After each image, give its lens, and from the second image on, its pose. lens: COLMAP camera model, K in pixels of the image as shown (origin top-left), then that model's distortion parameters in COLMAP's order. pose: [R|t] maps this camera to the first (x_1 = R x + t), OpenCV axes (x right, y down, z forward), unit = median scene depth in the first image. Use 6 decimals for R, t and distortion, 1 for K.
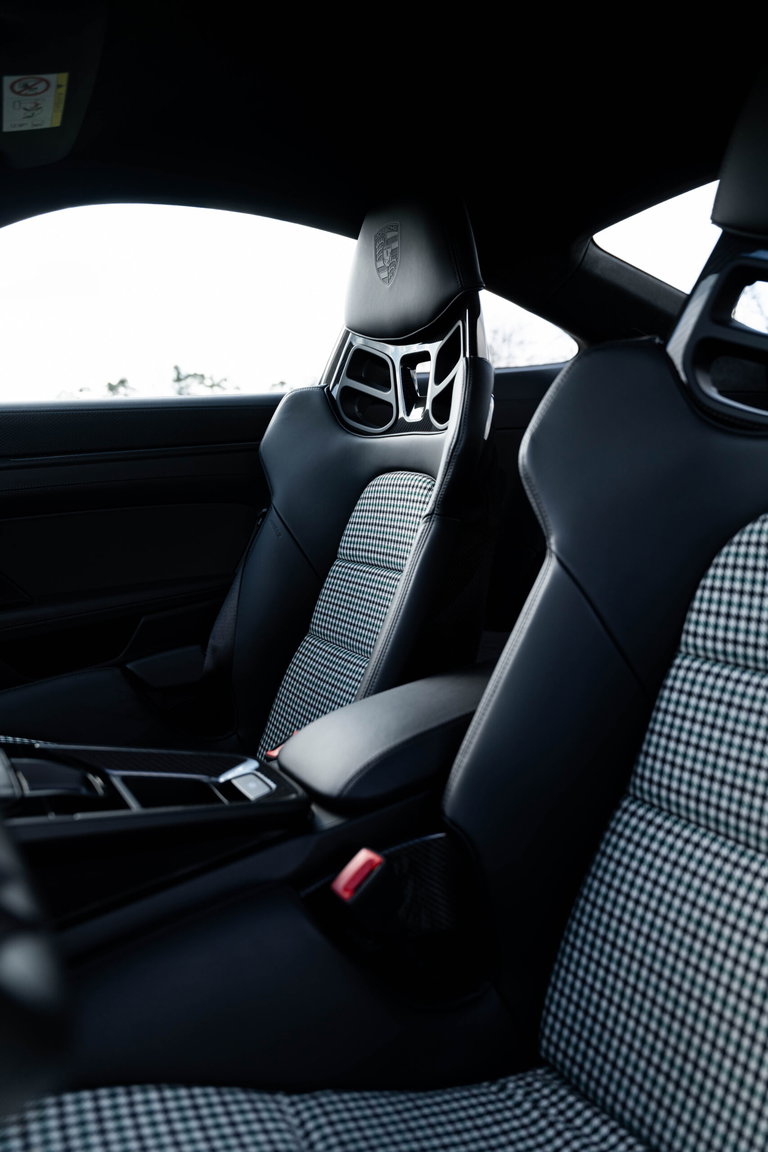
lens RADIAL K [[783.9, 0, 377.9], [0, 783.9, 577.6], [0, 0, 1]] dist [-0.012618, -0.001965]
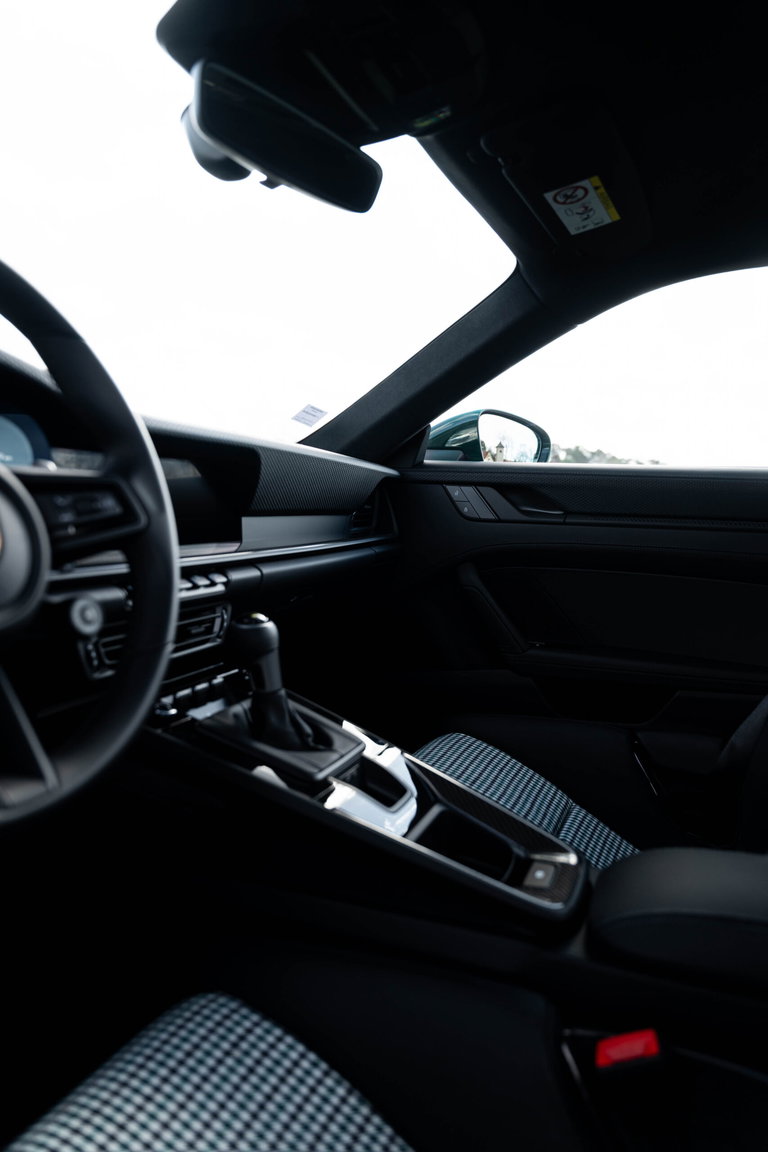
lens RADIAL K [[783.9, 0, 380.8], [0, 783.9, 565.9], [0, 0, 1]] dist [-0.012618, -0.001965]
pose [[0.565155, 0.134161, -0.814003, 0.435547], [-0.207552, 0.978074, 0.017100, -0.074520], [0.798449, 0.159284, 0.580609, 0.229284]]
